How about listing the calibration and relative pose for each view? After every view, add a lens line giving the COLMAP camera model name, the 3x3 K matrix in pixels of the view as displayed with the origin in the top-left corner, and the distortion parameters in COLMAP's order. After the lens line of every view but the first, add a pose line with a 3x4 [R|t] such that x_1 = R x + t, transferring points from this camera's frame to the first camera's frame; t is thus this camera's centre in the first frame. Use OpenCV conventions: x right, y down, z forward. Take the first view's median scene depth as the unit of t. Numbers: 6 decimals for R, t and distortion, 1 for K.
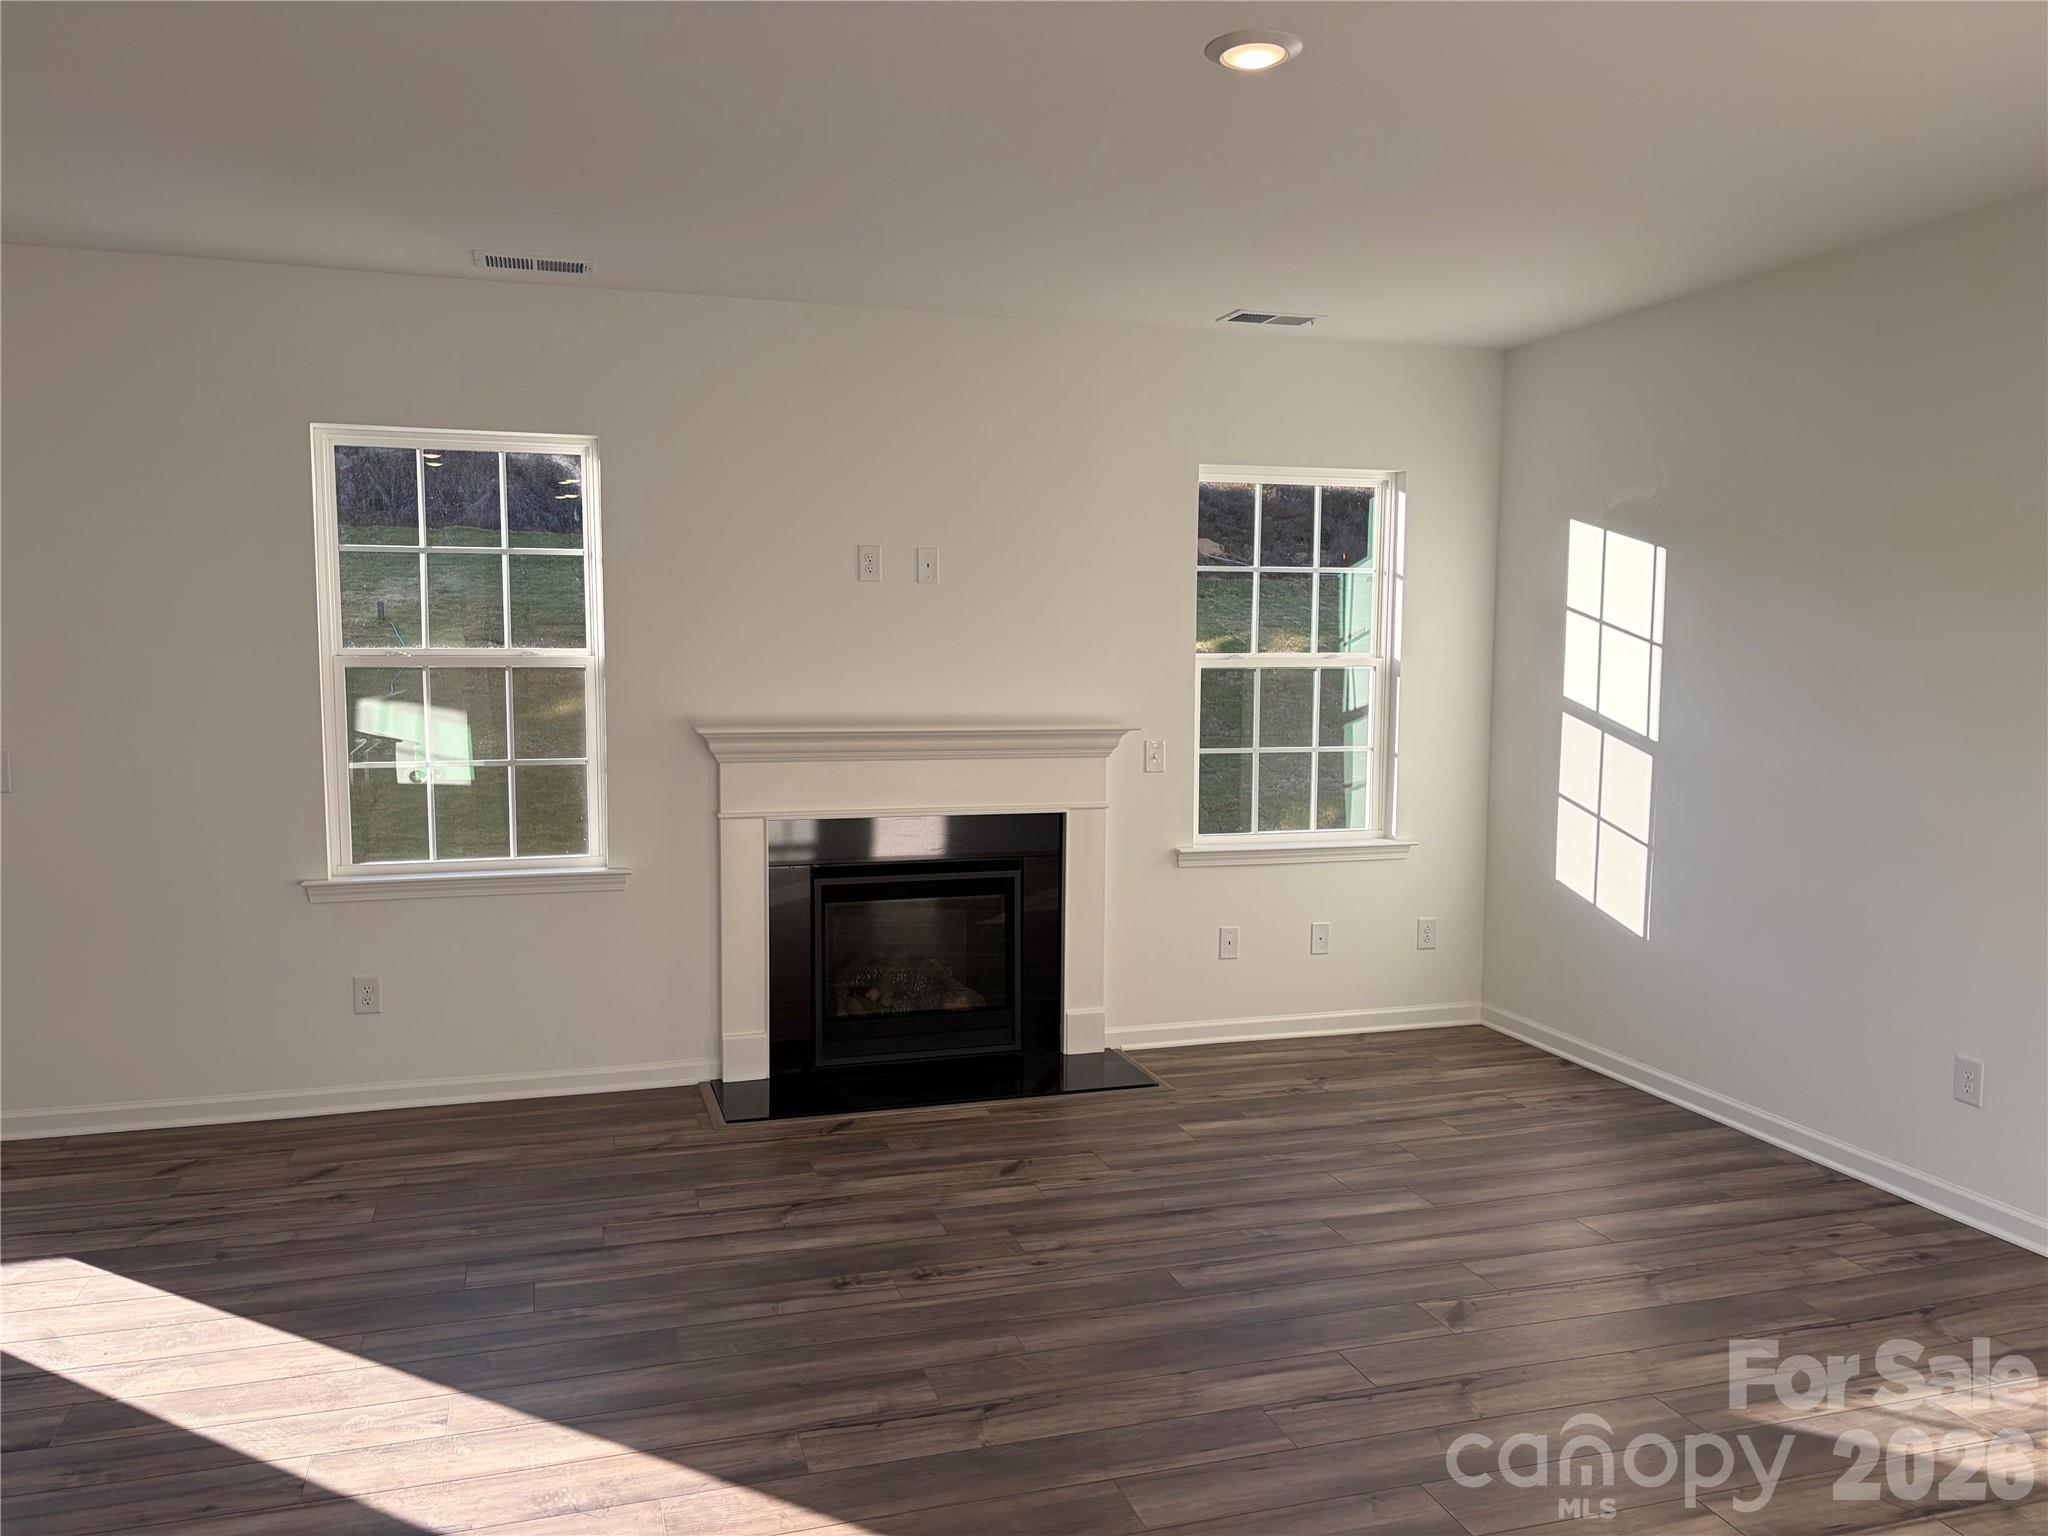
lens RADIAL K [[1544.3, 0, 1026.8], [0, 1544.3, 780.8], [0, 0, 1]] dist [0.009572, -0.009784]
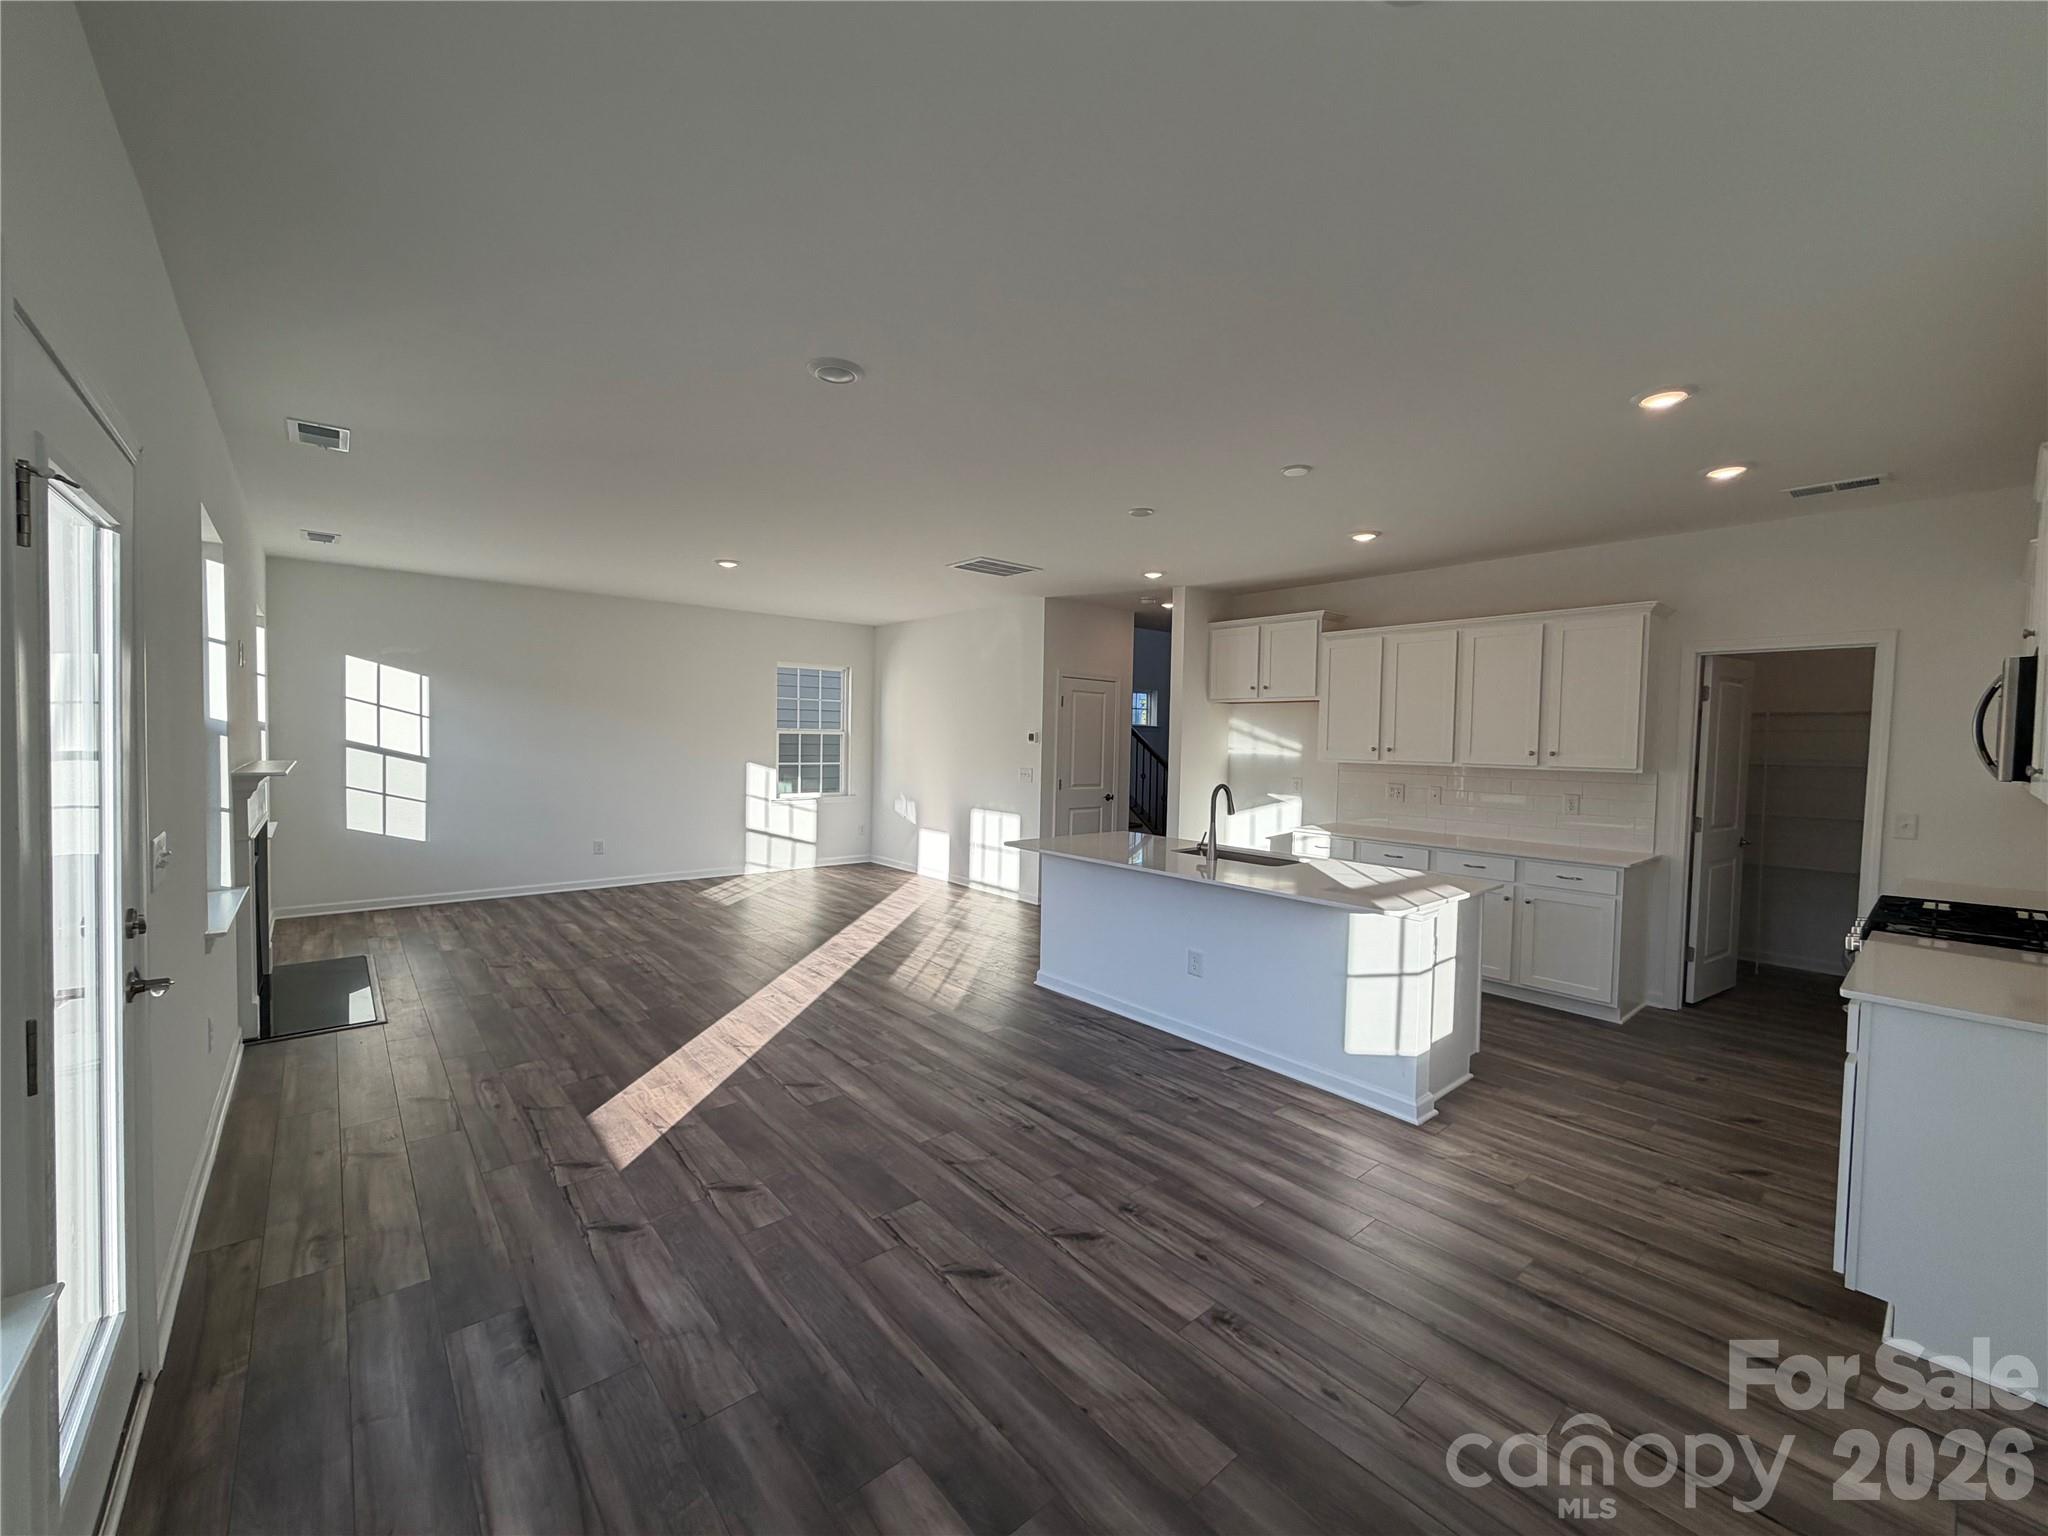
lens RADIAL K [[823.0, 0, 1024.8], [0, 823.0, 763.3], [0, 0, 1]] dist [0.004712, 0.000302]
pose [[-0.392225, -0.046389, 0.918699, -1.480329], [0.059807, 0.995328, 0.075792, -0.076133], [-0.917923, 0.084672, -0.387618, 0.859103]]
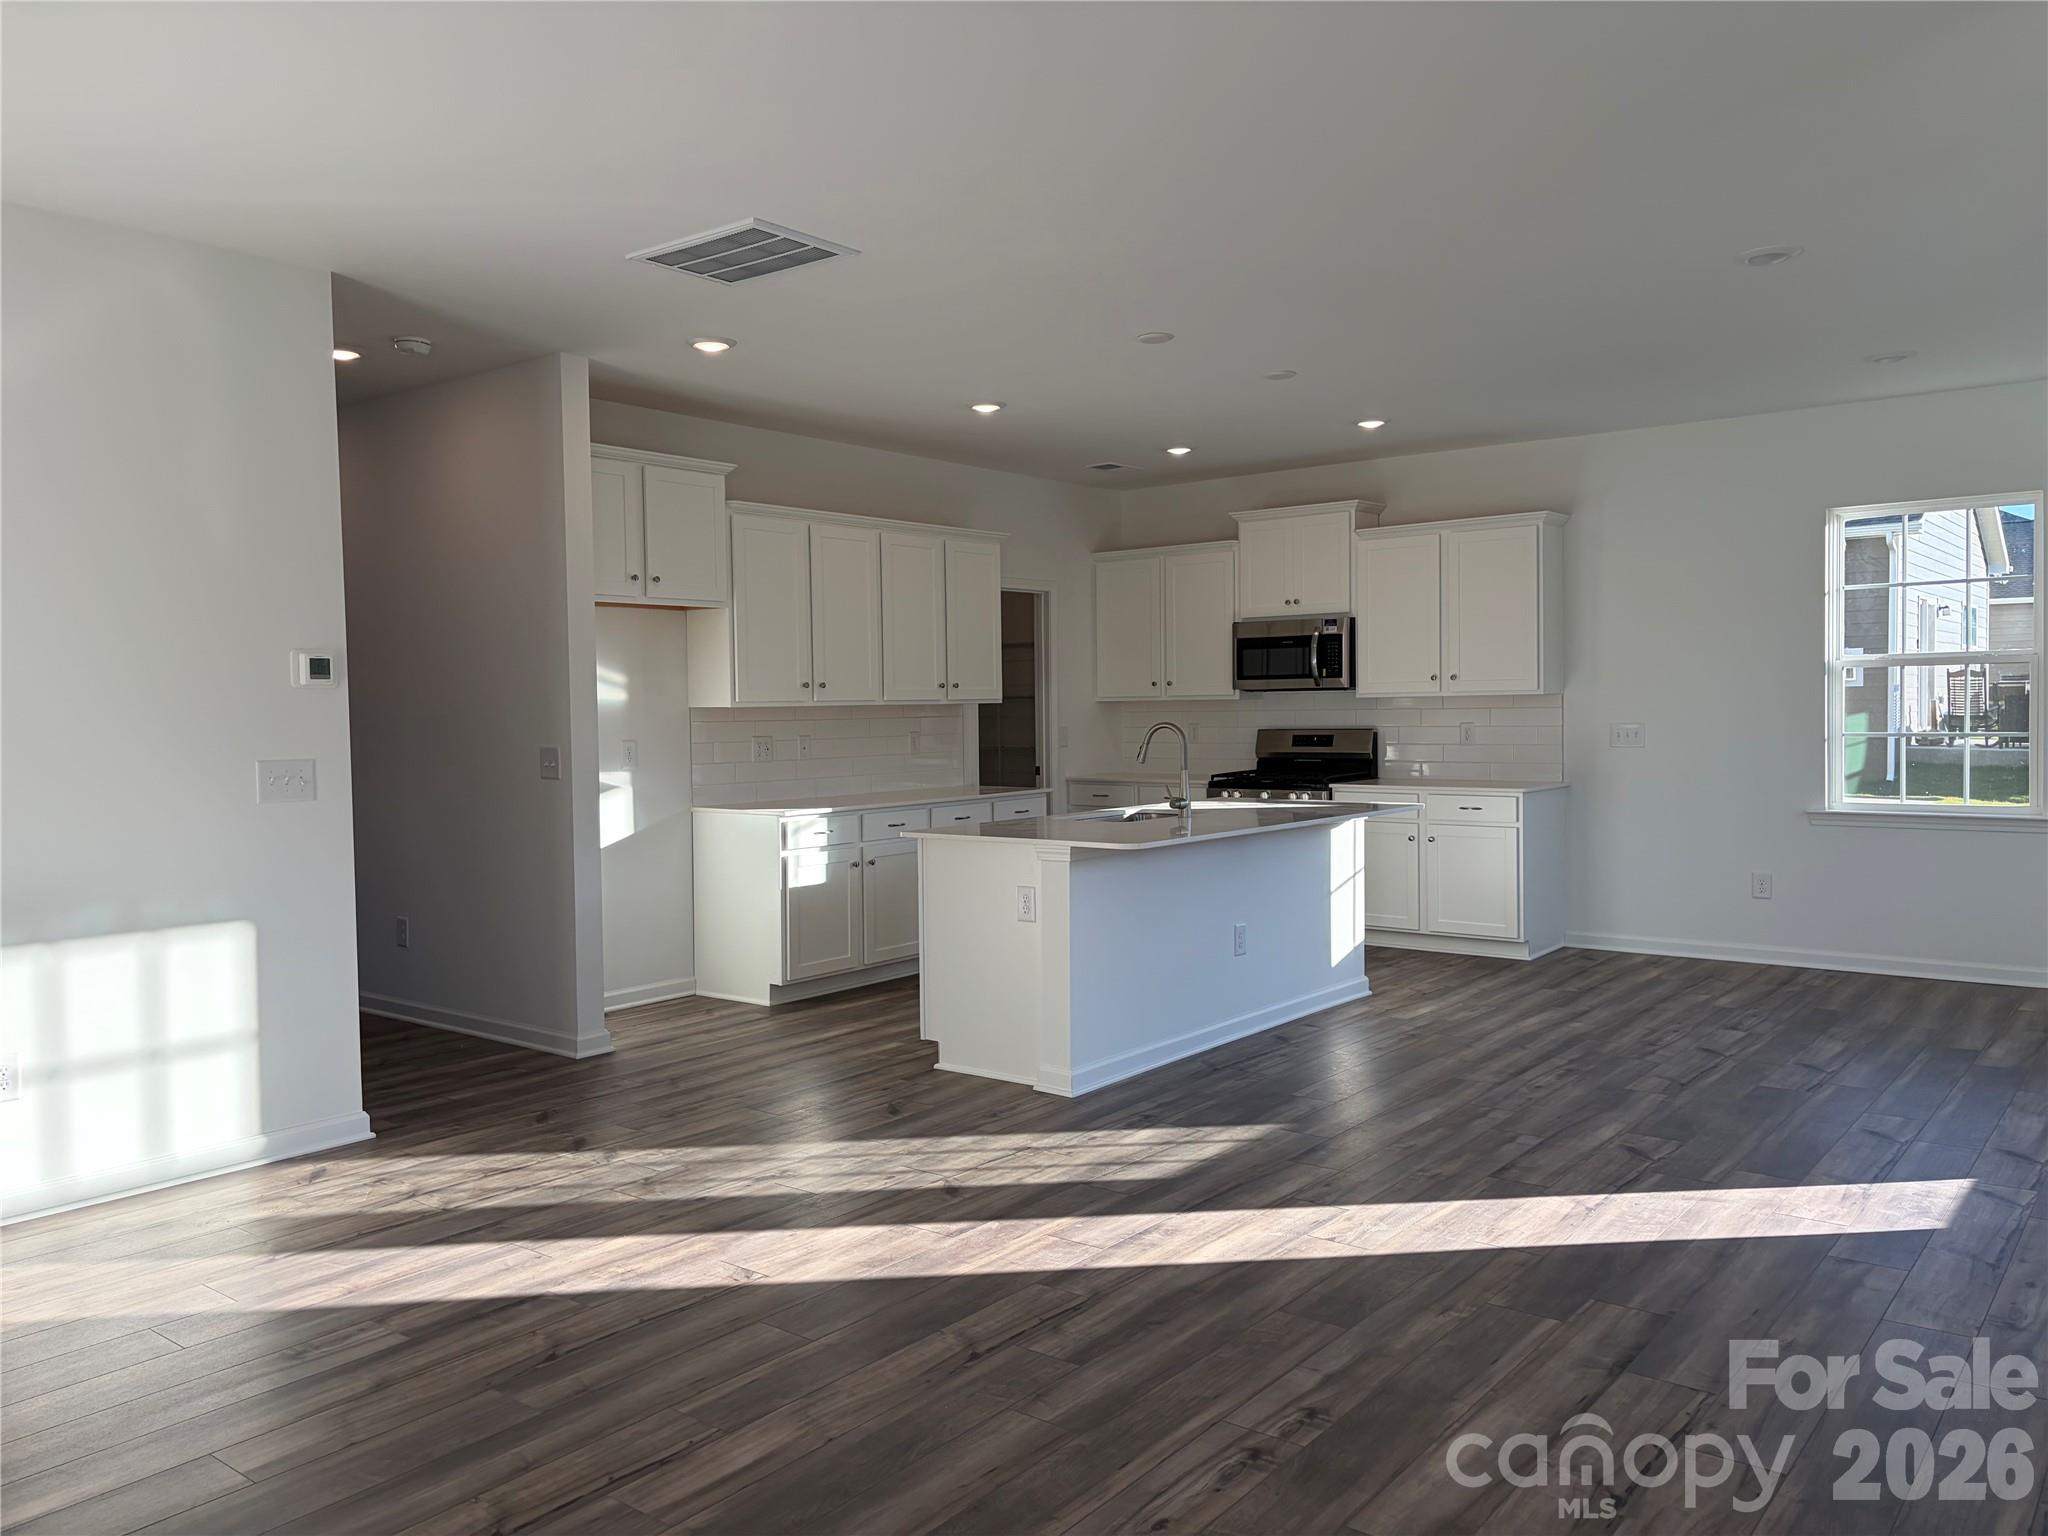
lens RADIAL K [[1544.3, 0, 1030.3], [0, 1544.3, 764.4], [0, 0, 1]] dist [0.009572, -0.009784]
pose [[-0.825948, 0.027254, -0.563087, 0.395162], [-0.041004, 0.993281, 0.108222, -0.070710], [0.562253, 0.112474, -0.819281, 1.410236]]
